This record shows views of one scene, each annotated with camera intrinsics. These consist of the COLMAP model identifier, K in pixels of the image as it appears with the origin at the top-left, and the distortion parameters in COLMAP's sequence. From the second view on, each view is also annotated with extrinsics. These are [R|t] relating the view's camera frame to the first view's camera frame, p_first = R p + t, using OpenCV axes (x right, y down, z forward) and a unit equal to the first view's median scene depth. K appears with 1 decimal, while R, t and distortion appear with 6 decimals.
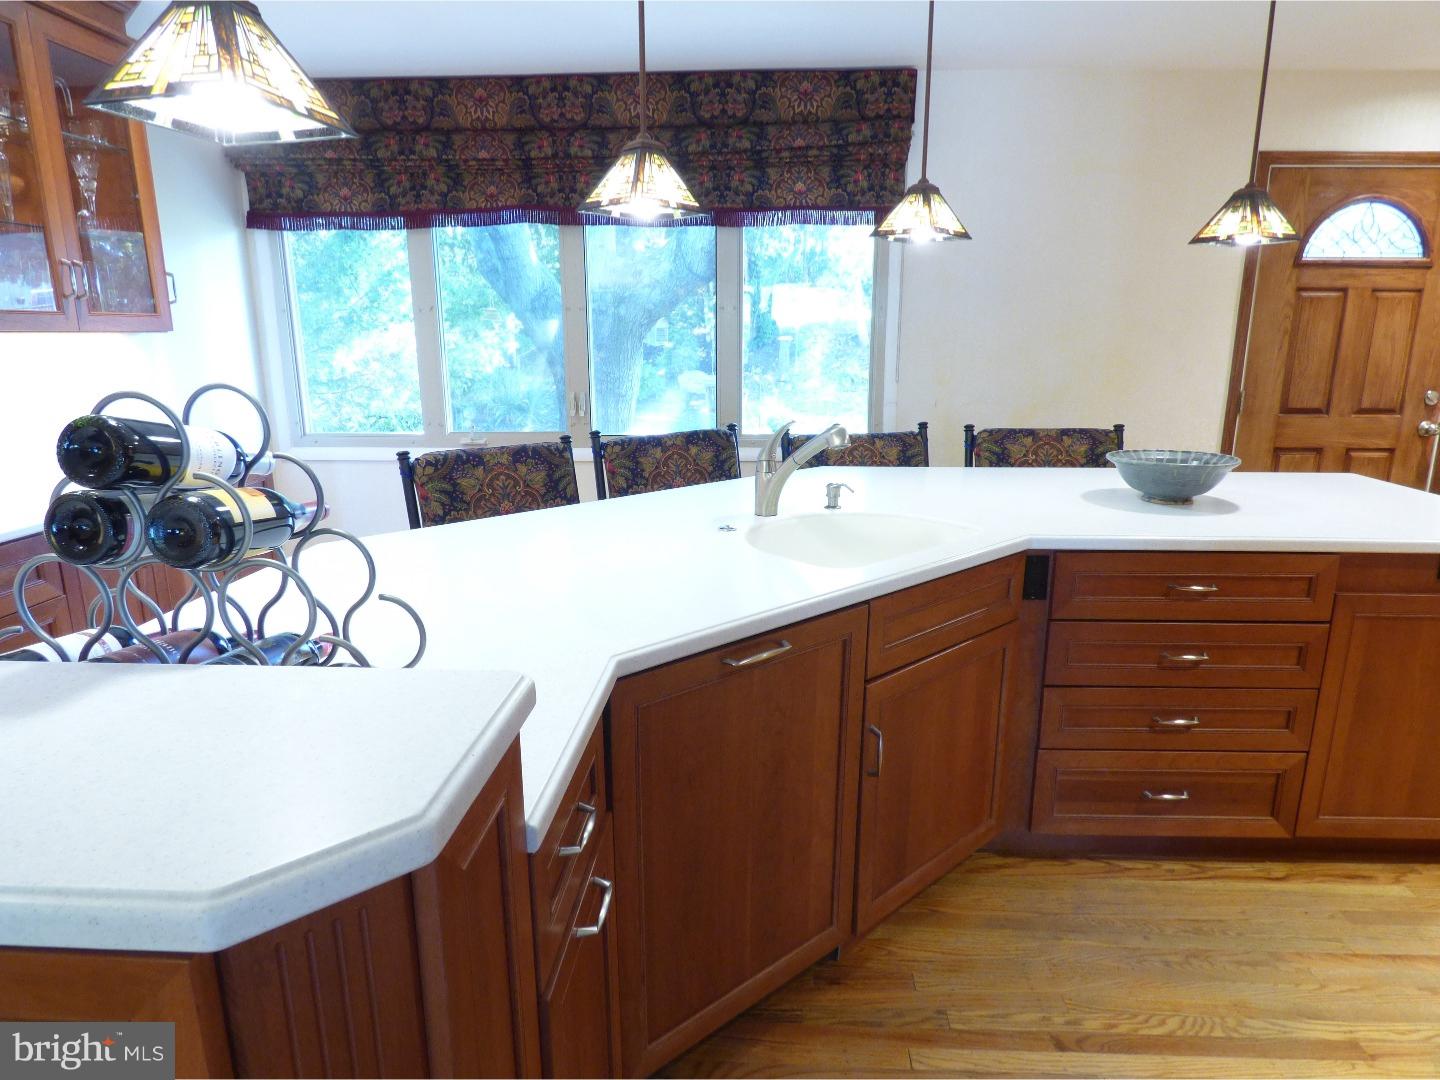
lens RADIAL K [[860.0, 0, 729.8], [0, 860.0, 544.4], [0, 0, 1]] dist [-0.007104, -0.003286]
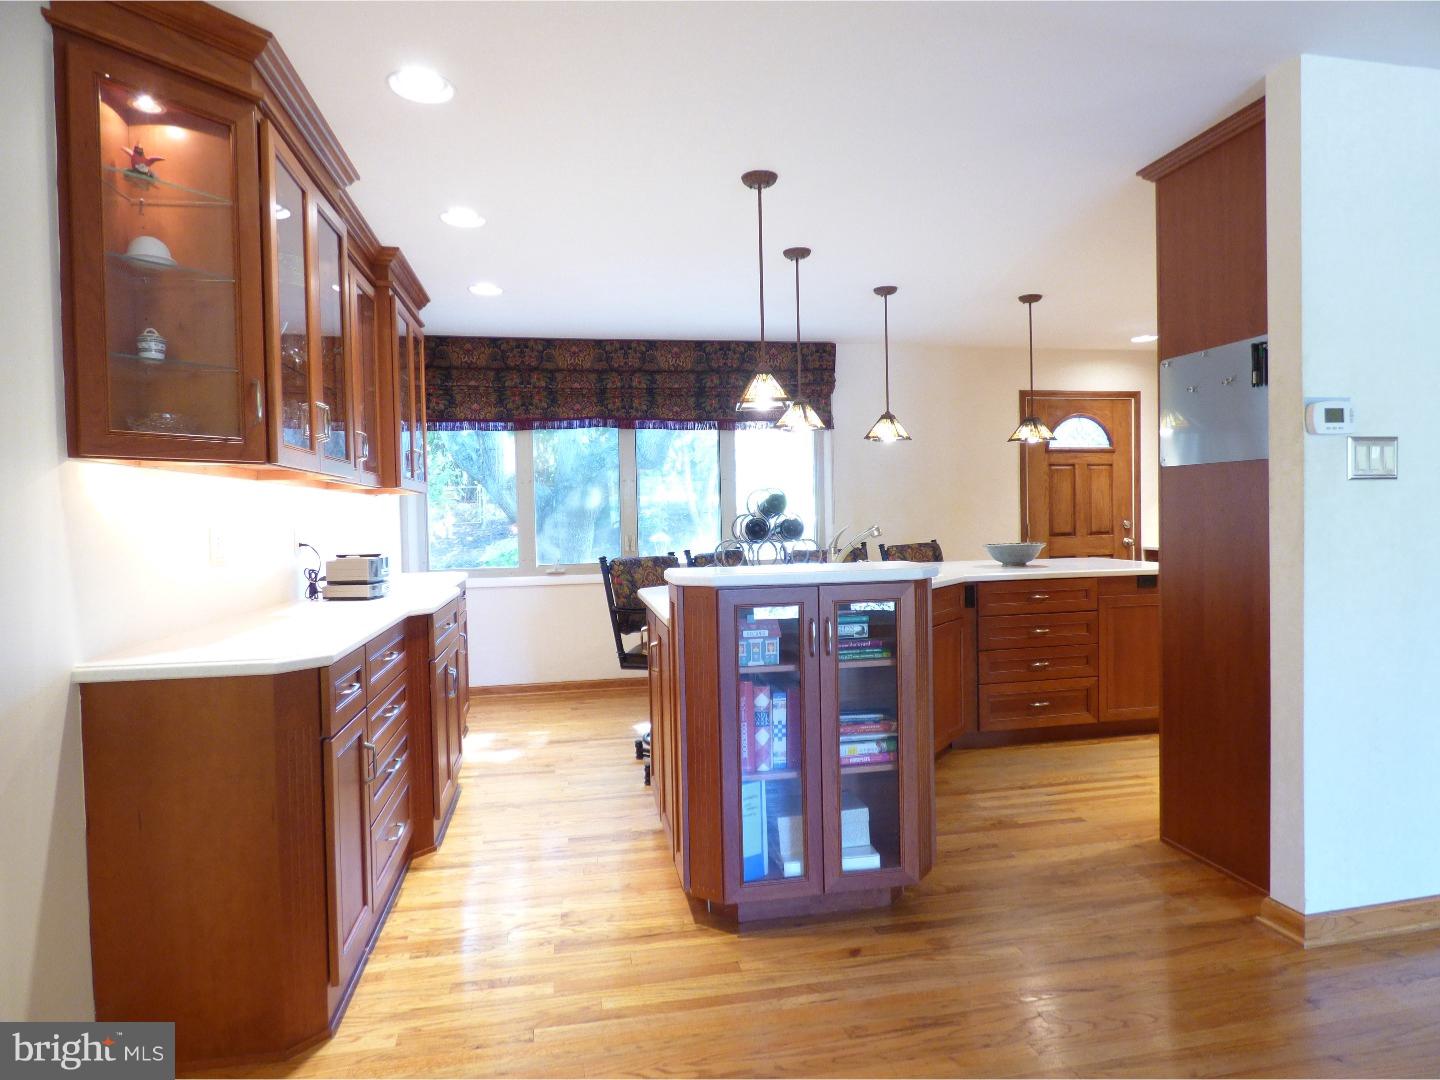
lens RADIAL K [[860.0, 0, 721.3], [0, 860.0, 548.8], [0, 0, 1]] dist [-0.007104, -0.003286]
pose [[0.973327, -0.027775, 0.227734, -0.388601], [0.073518, 0.978059, -0.194924, 0.160541], [-0.217323, 0.206467, 0.954014, -0.486419]]
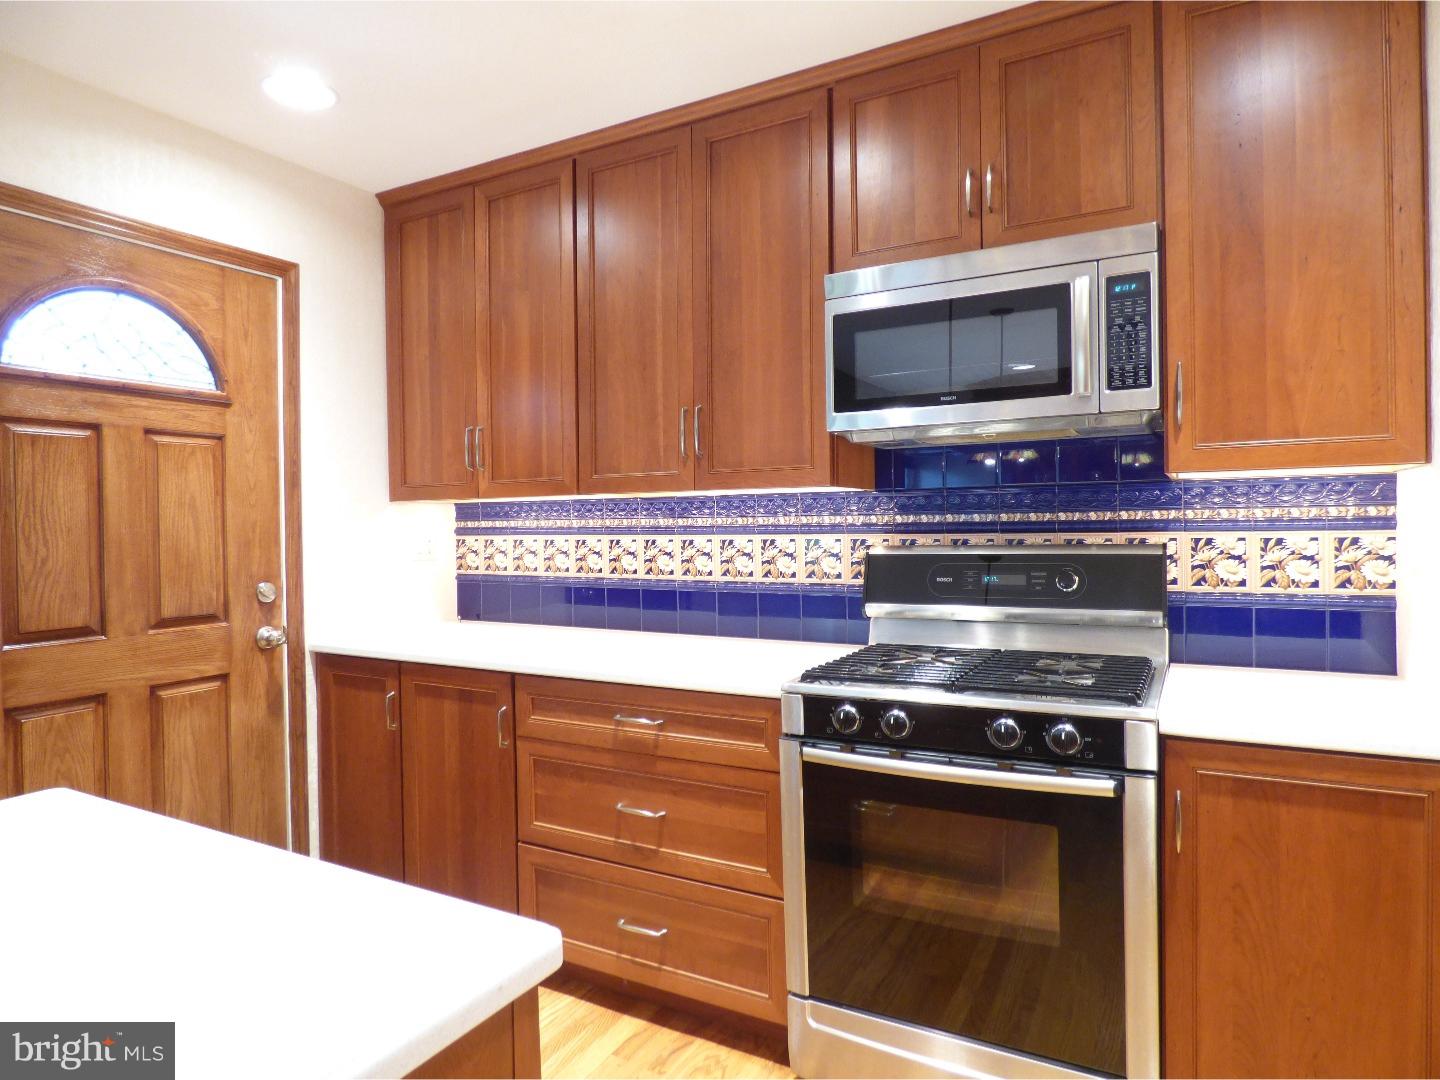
lens RADIAL K [[860.0, 0, 725.0], [0, 860.0, 535.9], [0, 0, 1]] dist [-0.007104, -0.003286]
pose [[0.454061, -0.021251, 0.890717, 0.393986], [0.212983, 0.973321, -0.085351, -0.082410], [-0.865140, 0.228462, 0.446473, 0.382035]]
